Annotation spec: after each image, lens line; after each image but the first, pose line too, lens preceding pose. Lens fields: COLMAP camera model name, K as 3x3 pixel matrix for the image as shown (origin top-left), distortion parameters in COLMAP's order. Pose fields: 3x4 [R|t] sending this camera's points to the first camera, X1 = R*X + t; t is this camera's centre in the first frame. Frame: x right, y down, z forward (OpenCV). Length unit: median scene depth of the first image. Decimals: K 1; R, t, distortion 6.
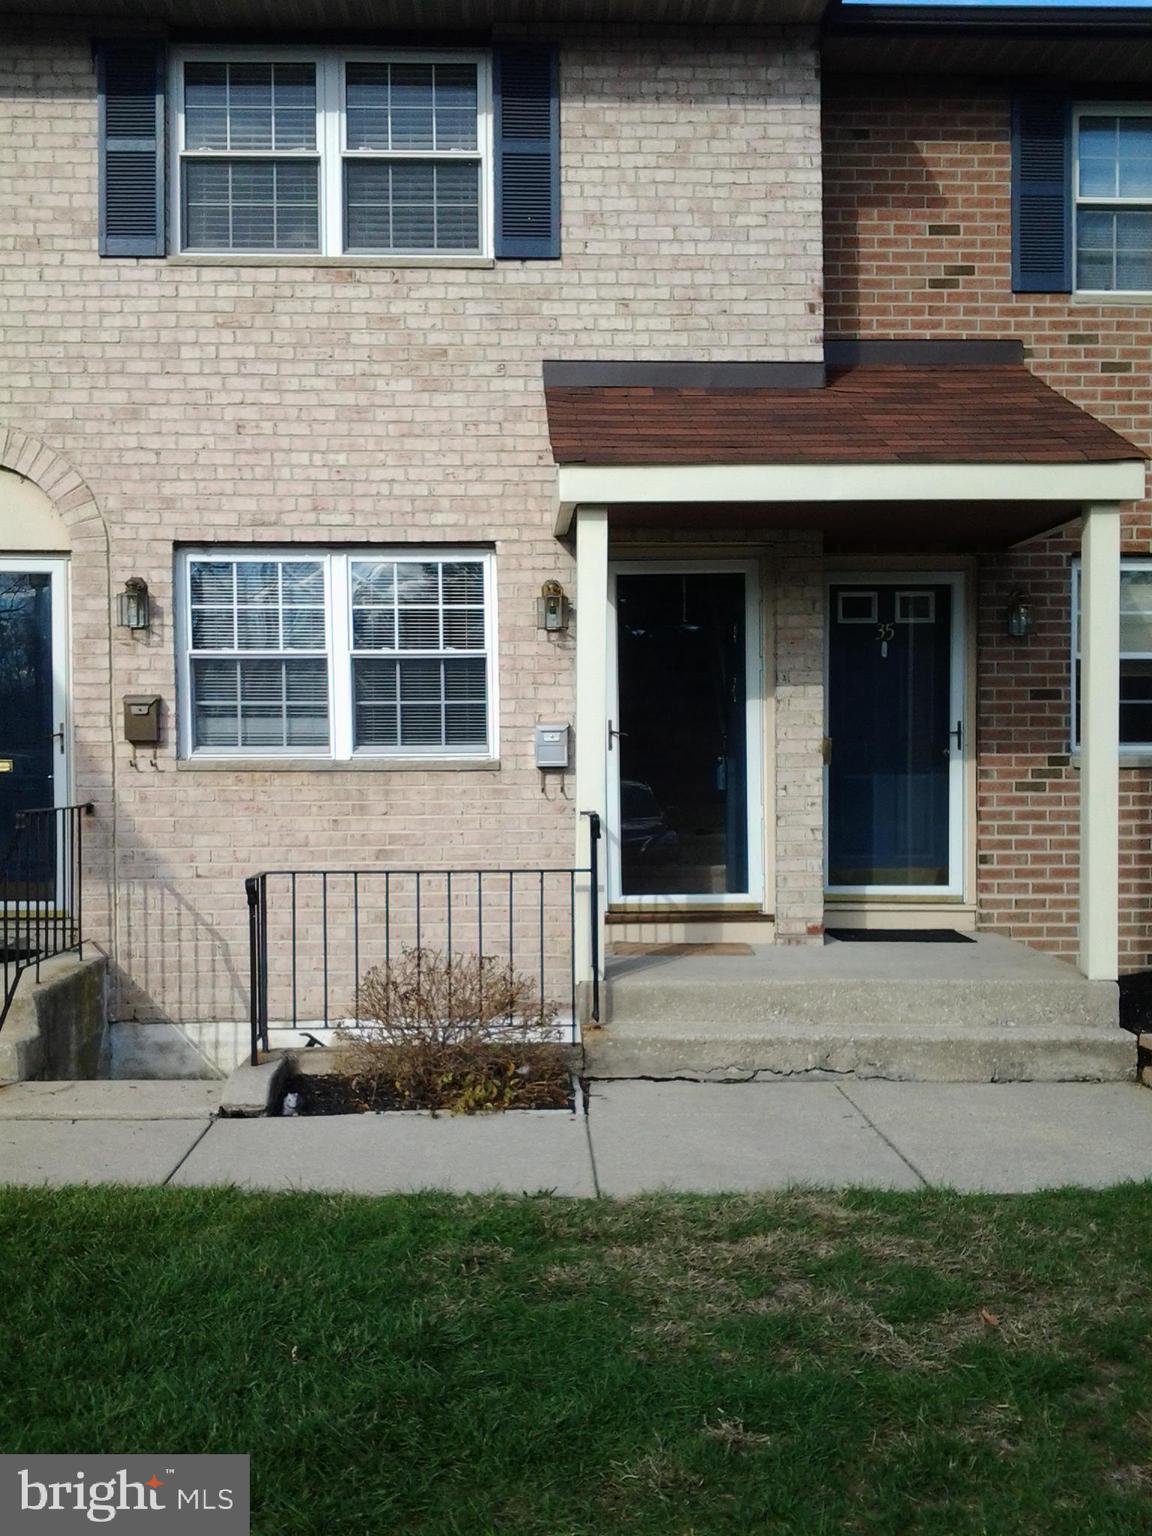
lens RADIAL K [[1463.9, 0, 525.8], [0, 1463.9, 772.1], [0, 0, 1]] dist [0.086509, -0.268655]
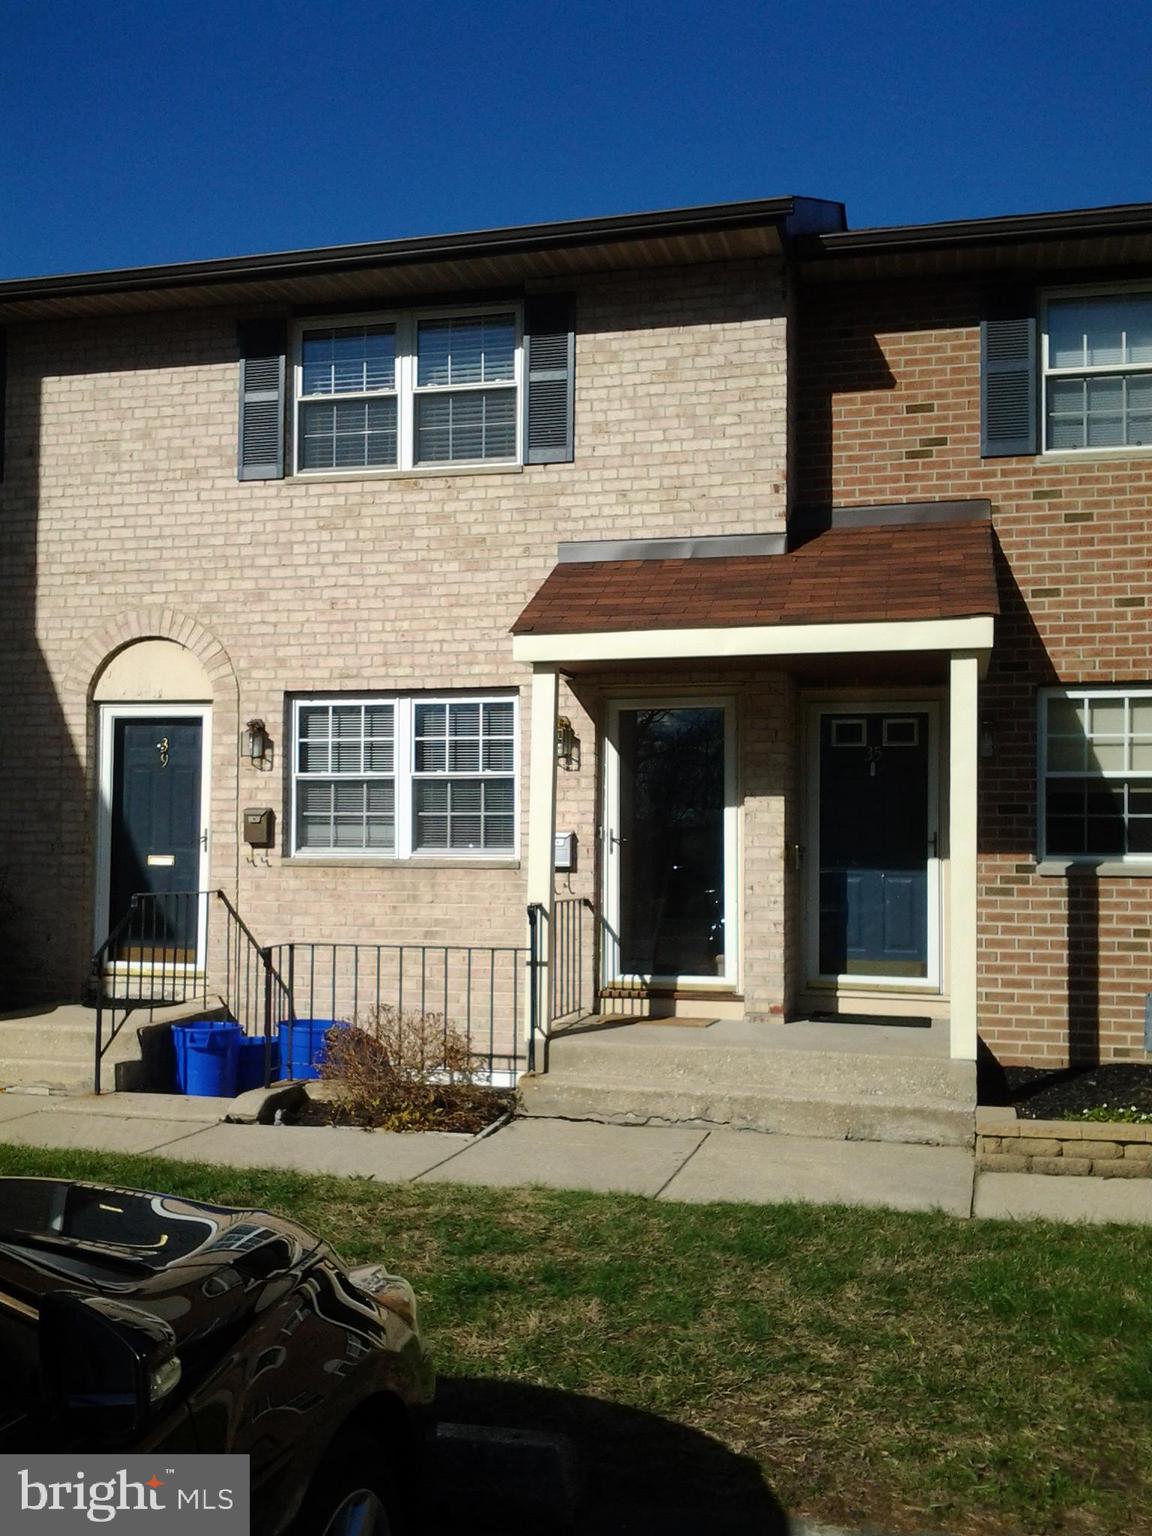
lens RADIAL K [[1476.2, 0, 576.0], [0, 1476.2, 768.0], [0, 0, 1]] dist [0.194062, -0.925362]
pose [[0.961096, -0.003608, -0.276191, 0.375474], [-0.014732, 0.997822, -0.064299, -0.006690], [0.275822, 0.065867, 0.958949, -0.196546]]
